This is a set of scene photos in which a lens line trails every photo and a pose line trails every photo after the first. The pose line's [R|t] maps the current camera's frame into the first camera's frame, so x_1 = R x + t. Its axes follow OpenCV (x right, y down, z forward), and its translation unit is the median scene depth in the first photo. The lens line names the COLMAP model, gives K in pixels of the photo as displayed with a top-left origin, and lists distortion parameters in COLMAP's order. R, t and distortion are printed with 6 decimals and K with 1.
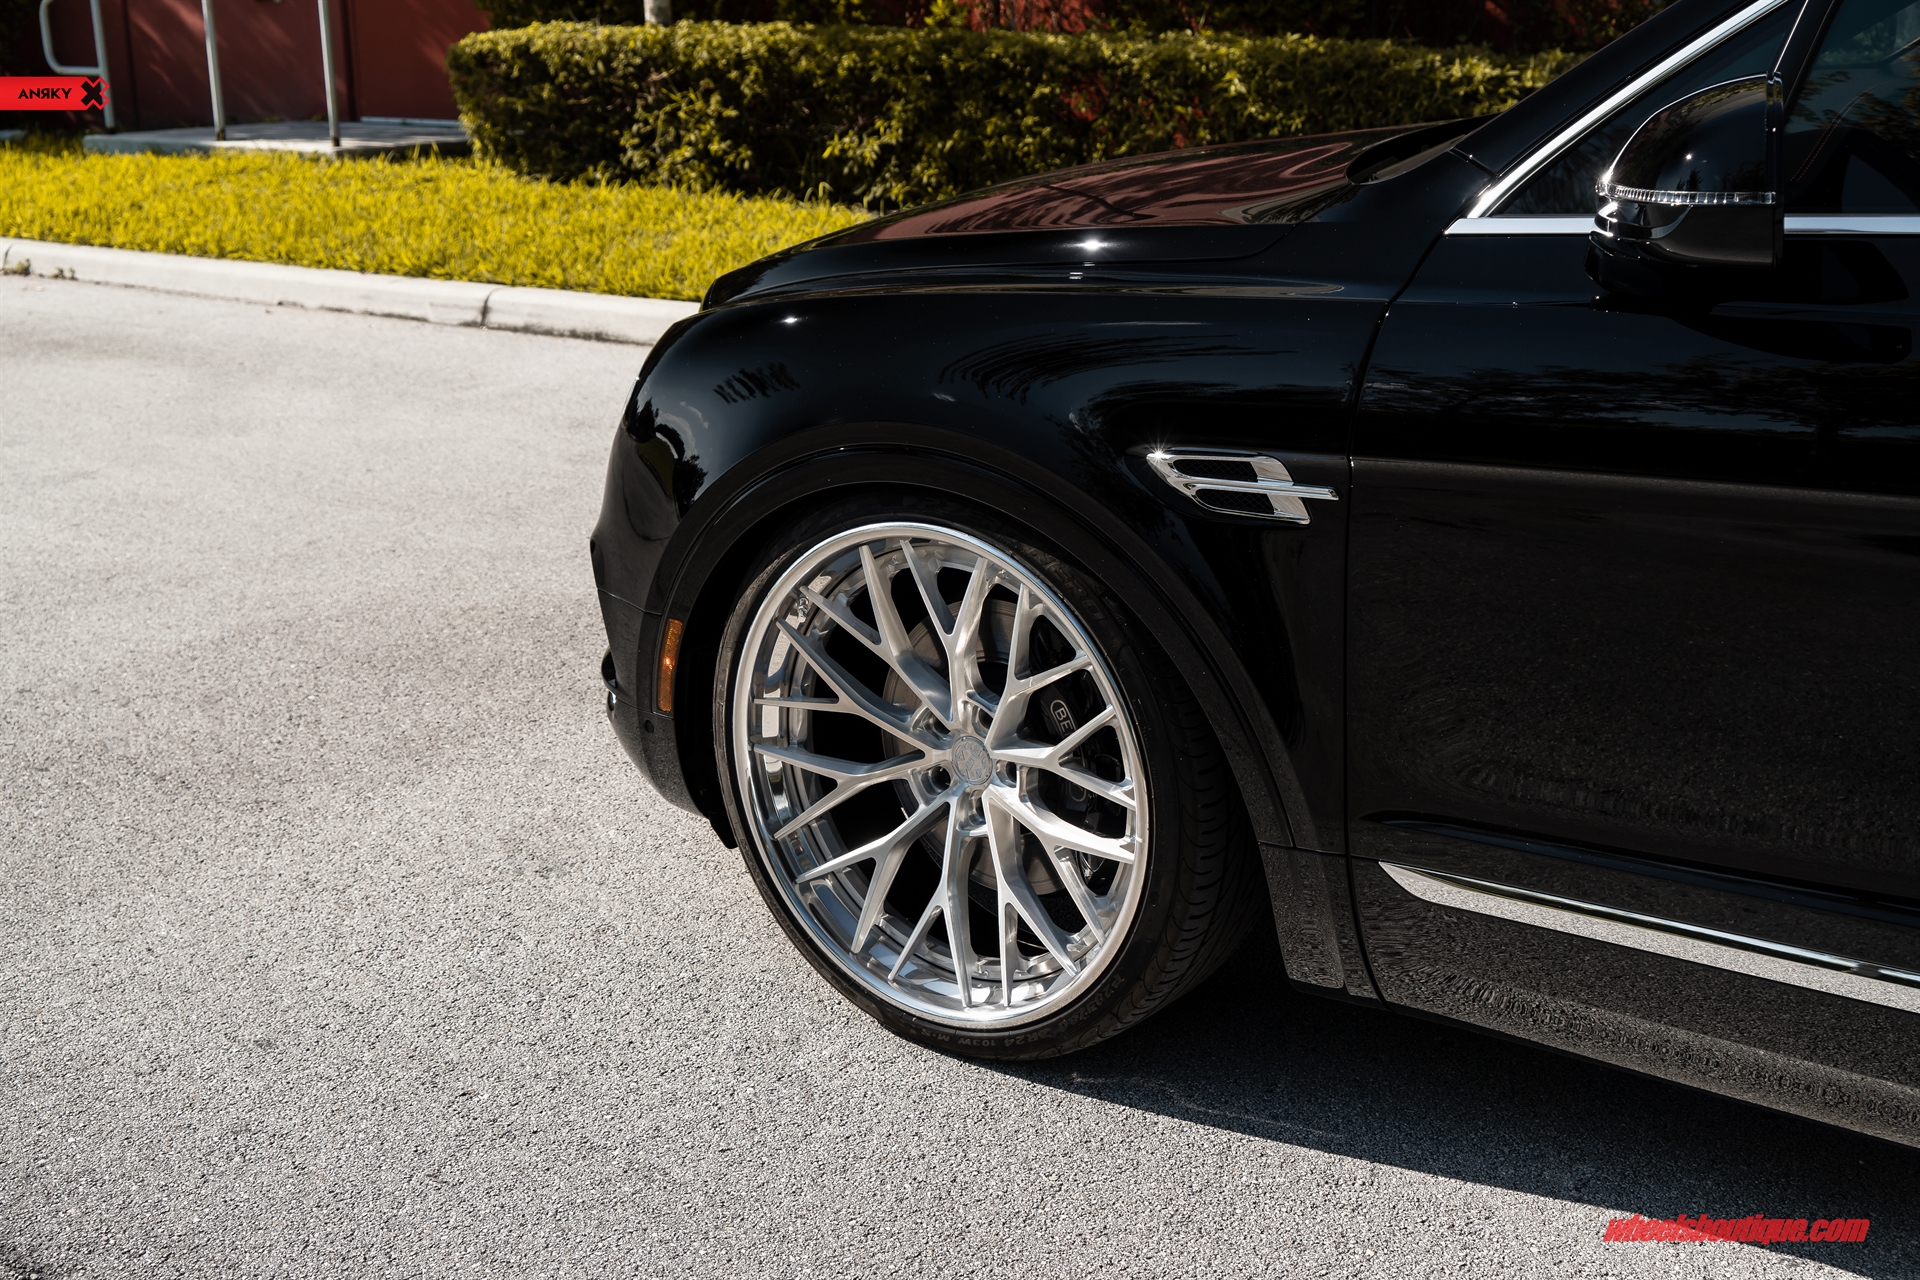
lens RADIAL K [[2218.2, 0, 958.7], [0, 2218.2, 643.0], [0, 0, 1]] dist [0.021881, 0.000000]
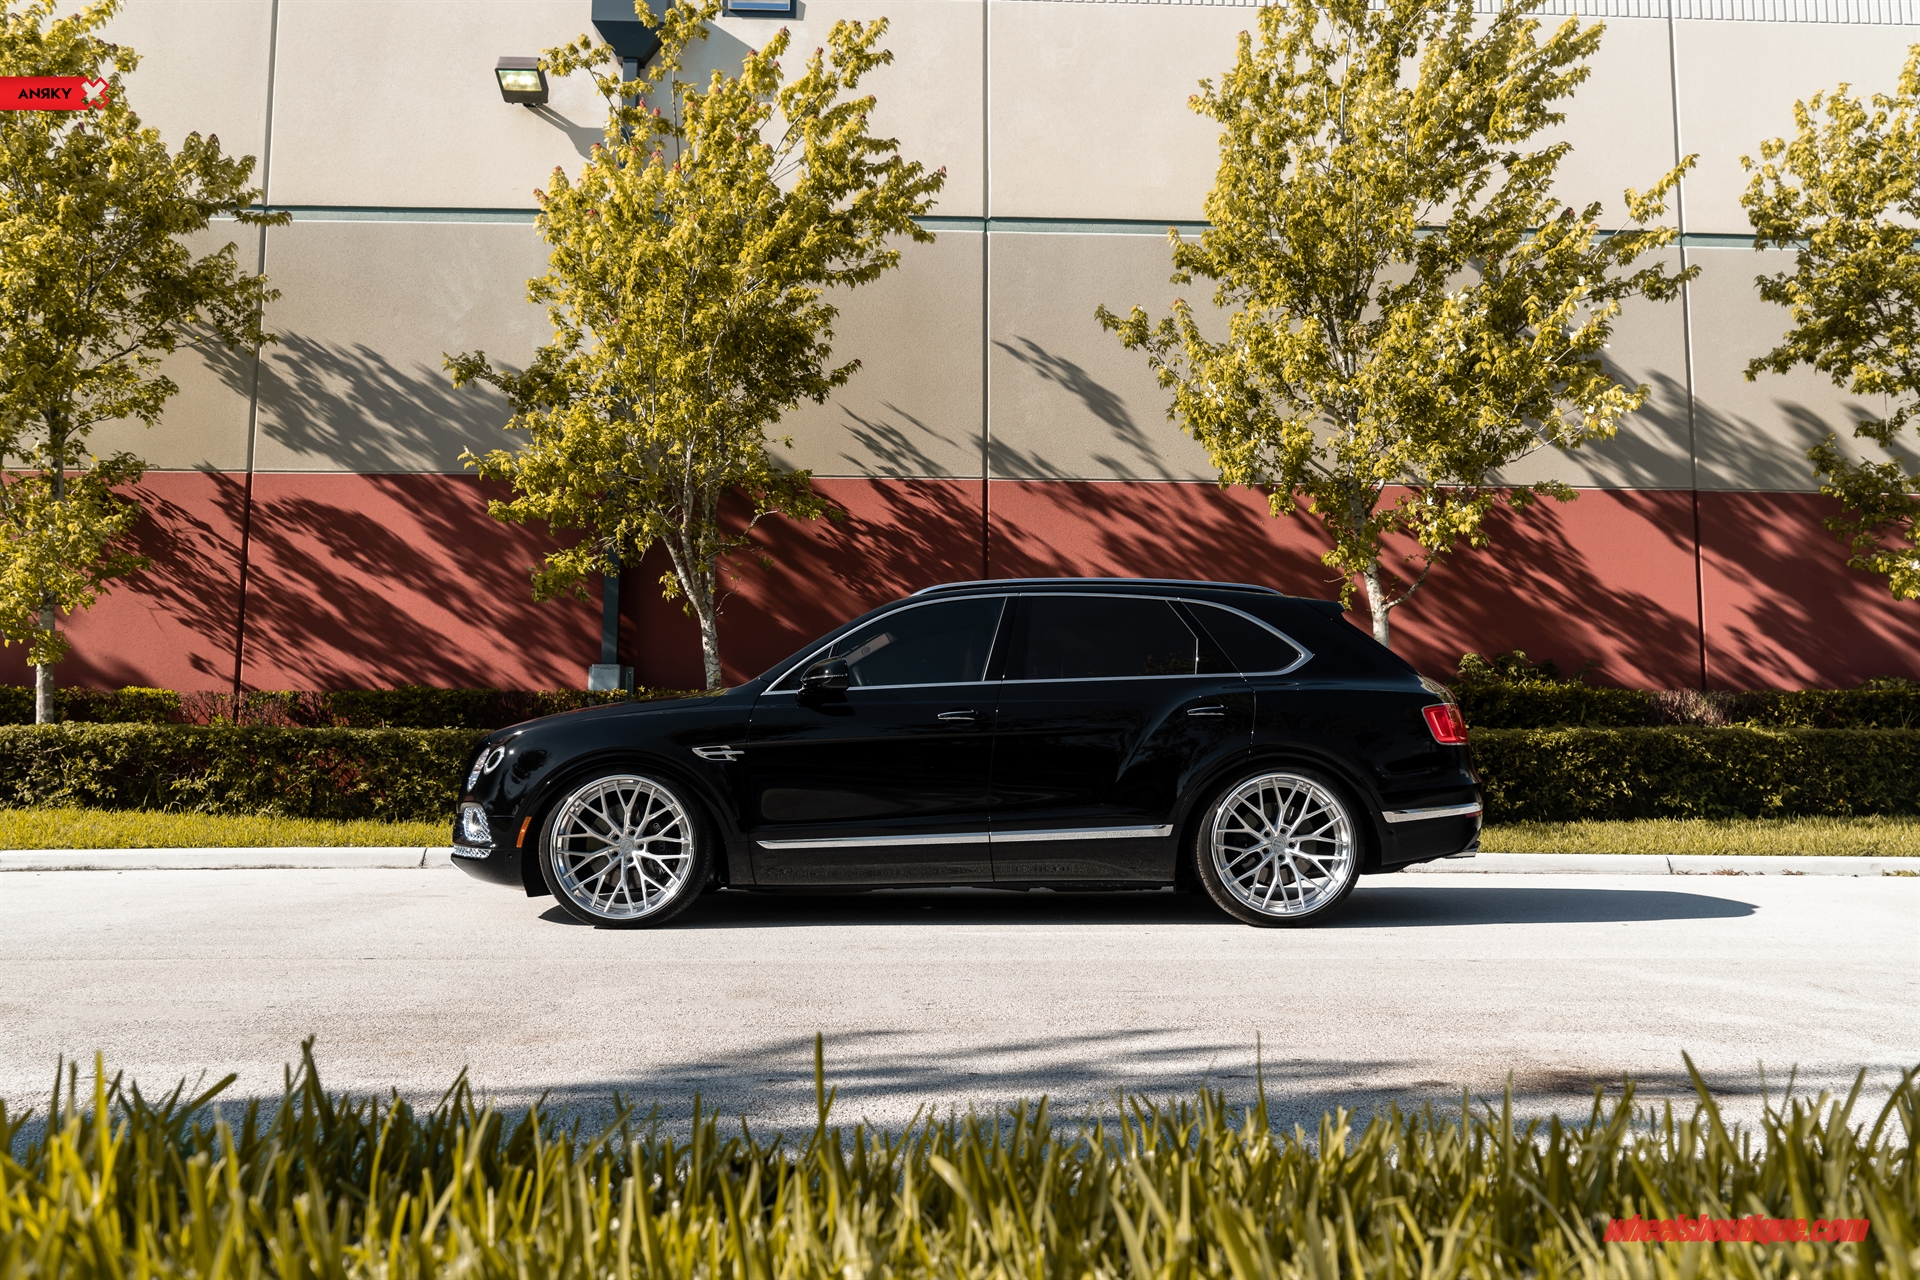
lens RADIAL K [[1520.6, 0, 959.2], [0, 1520.6, 638.3], [0, 0, 1]] dist [0.013762, 0.003061]
pose [[0.780722, 0.069121, 0.621044, -0.395816], [0.173013, 0.931099, -0.321126, 0.219097], [-0.600450, 0.358159, 0.714970, -0.424590]]
